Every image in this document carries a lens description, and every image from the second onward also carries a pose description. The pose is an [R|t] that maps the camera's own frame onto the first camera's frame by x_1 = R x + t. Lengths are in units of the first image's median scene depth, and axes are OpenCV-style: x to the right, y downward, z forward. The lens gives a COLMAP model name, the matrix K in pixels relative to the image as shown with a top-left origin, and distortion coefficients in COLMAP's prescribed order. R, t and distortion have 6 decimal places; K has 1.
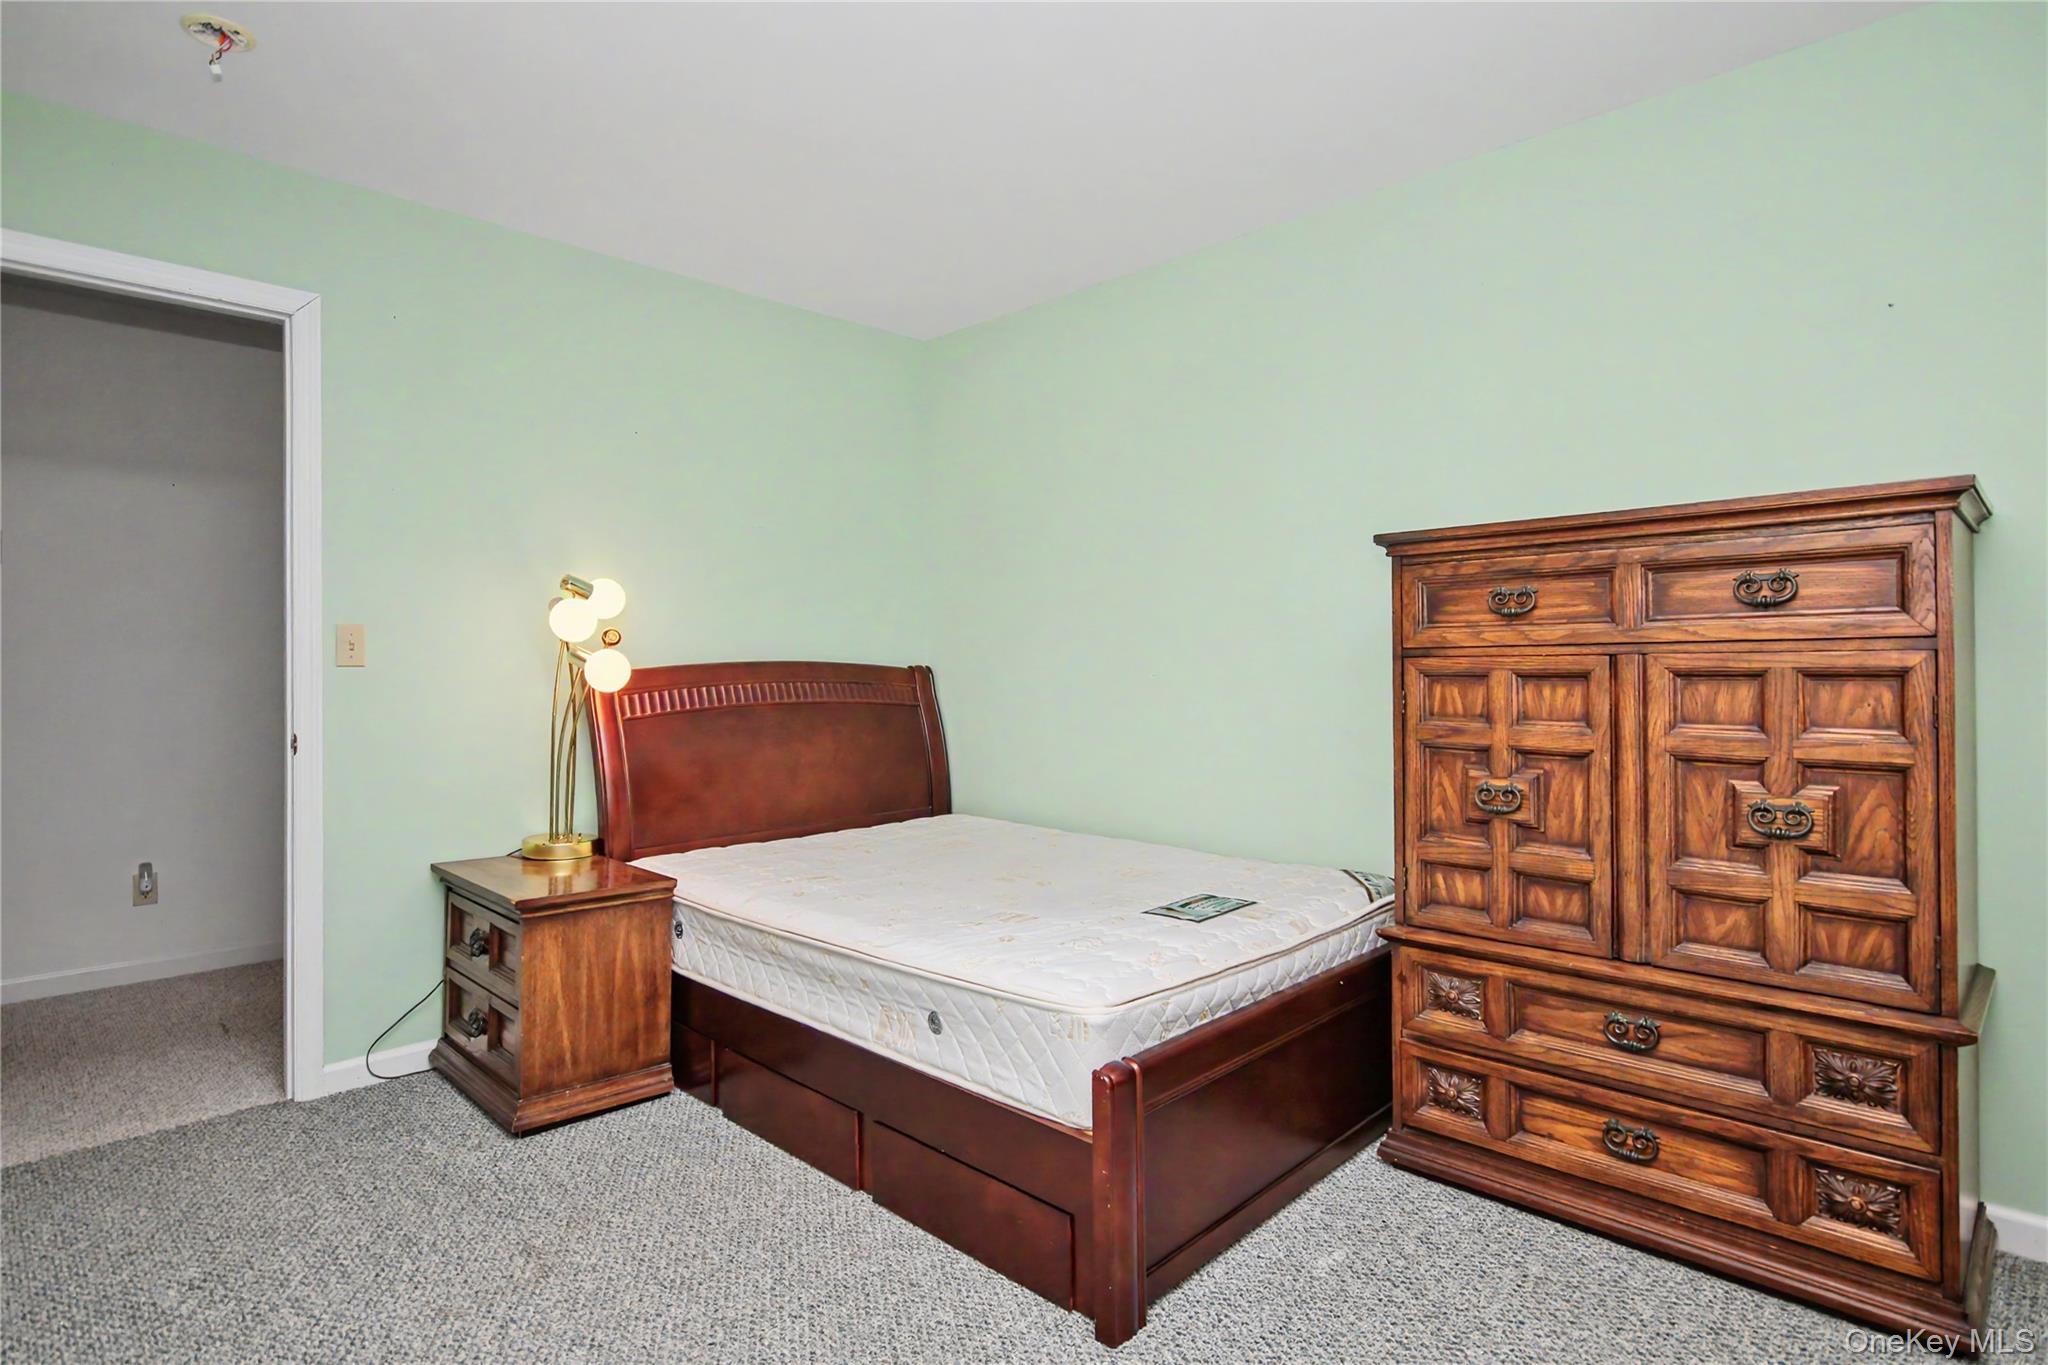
lens RADIAL K [[1057.7, 0, 1013.8], [0, 1057.7, 662.1], [0, 0, 1]] dist [-0.002418, 0.000013]
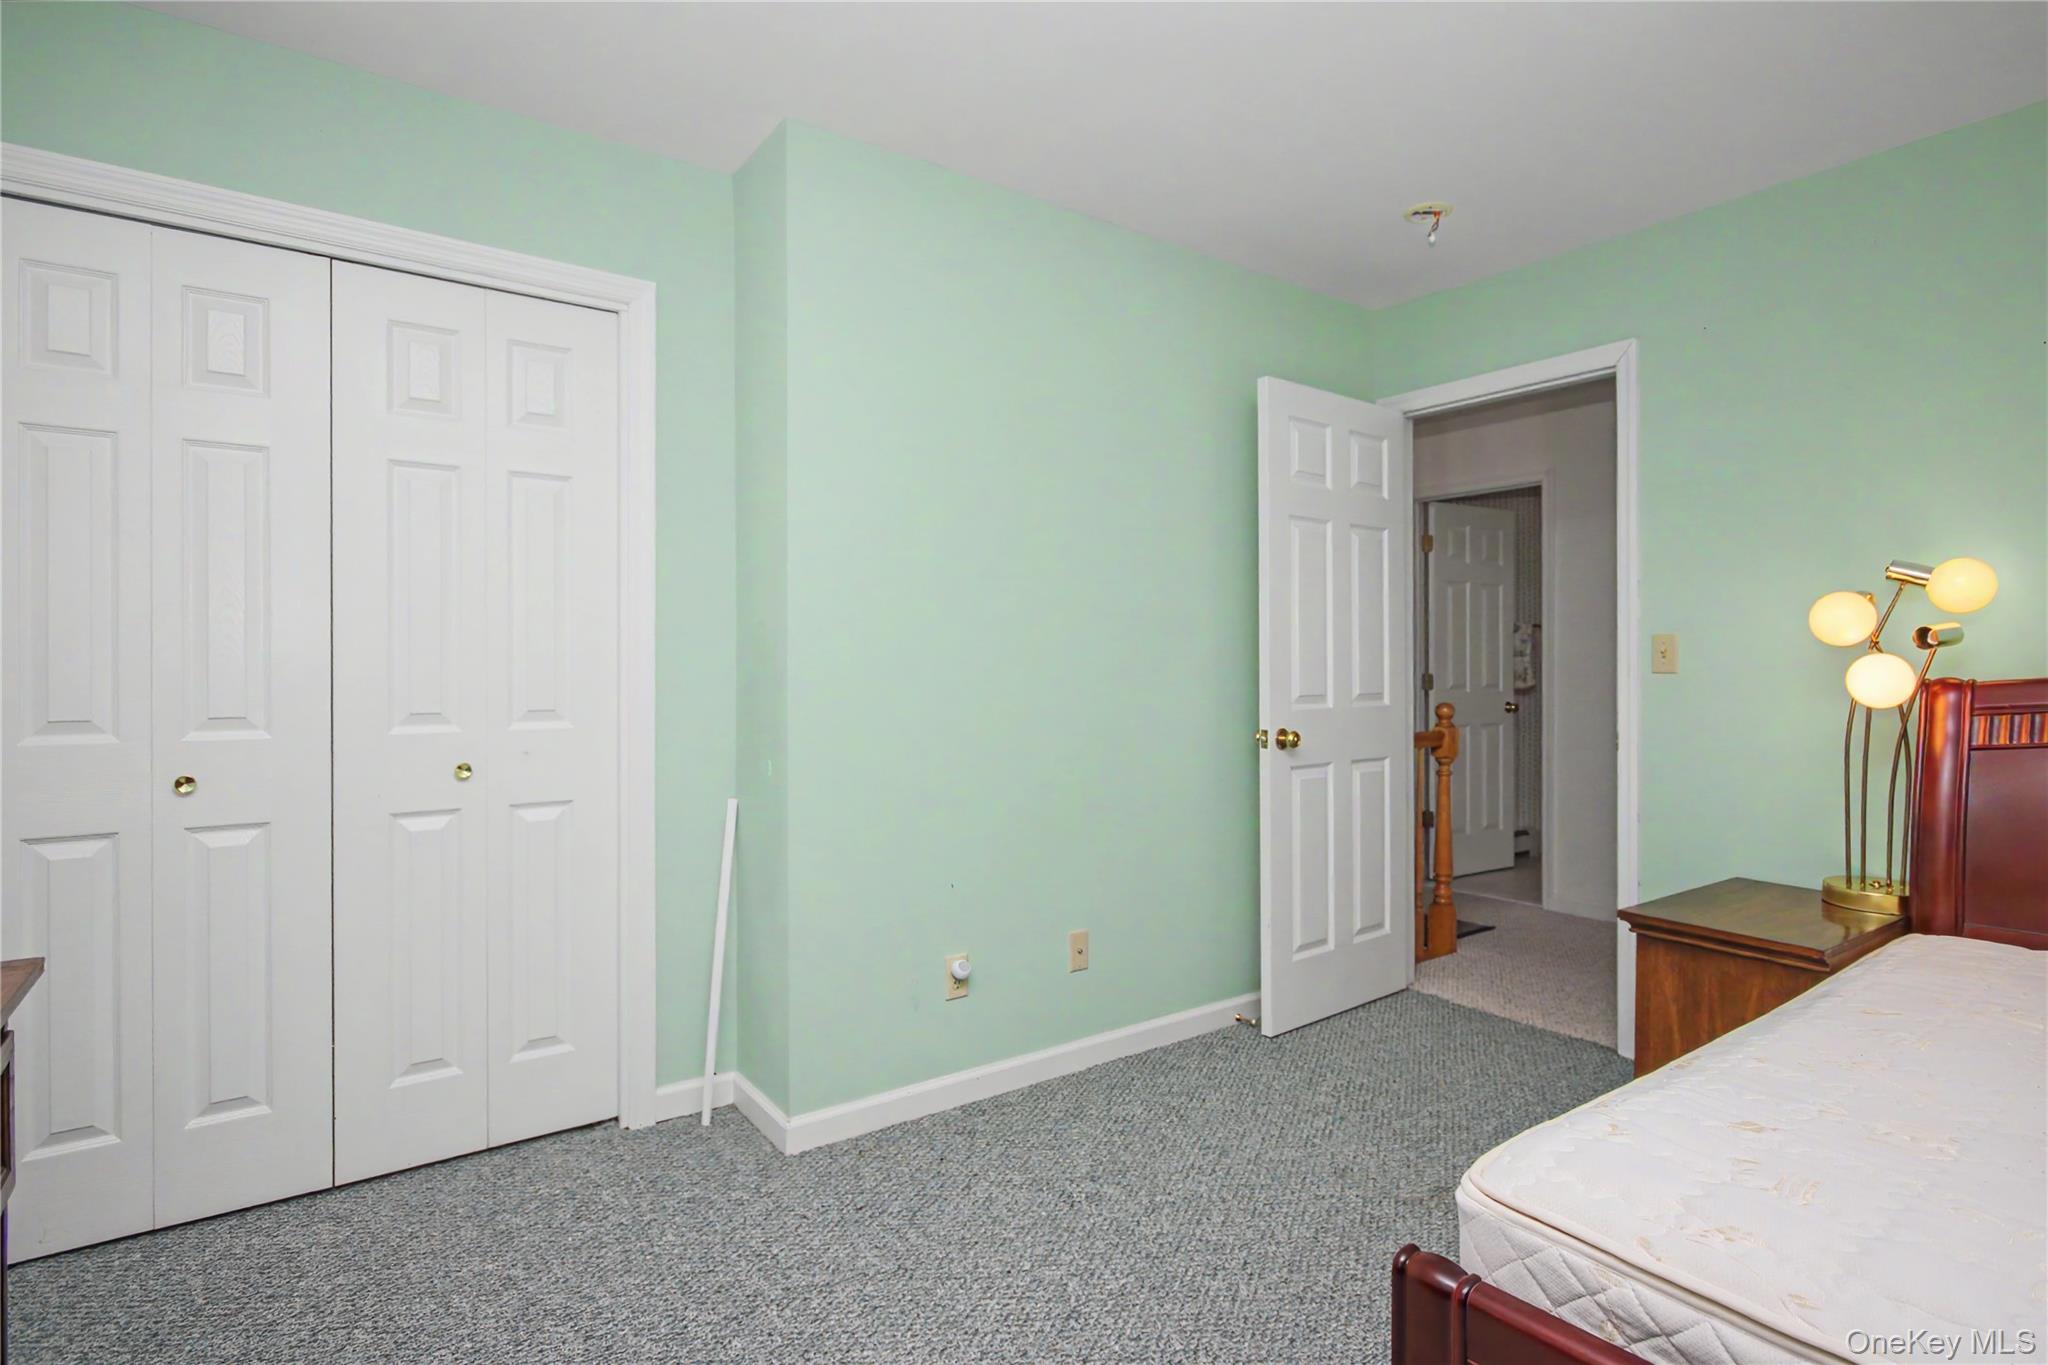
lens RADIAL K [[1071.7, 0, 1075.5], [0, 1071.7, 676.4], [0, 0, 1]] dist [0.002054, 0.000355]
pose [[-0.135637, 0.014326, -0.990655, 0.547918], [0.006982, 0.999884, 0.013504, -0.011766], [0.990734, -0.005085, -0.135721, 0.573951]]
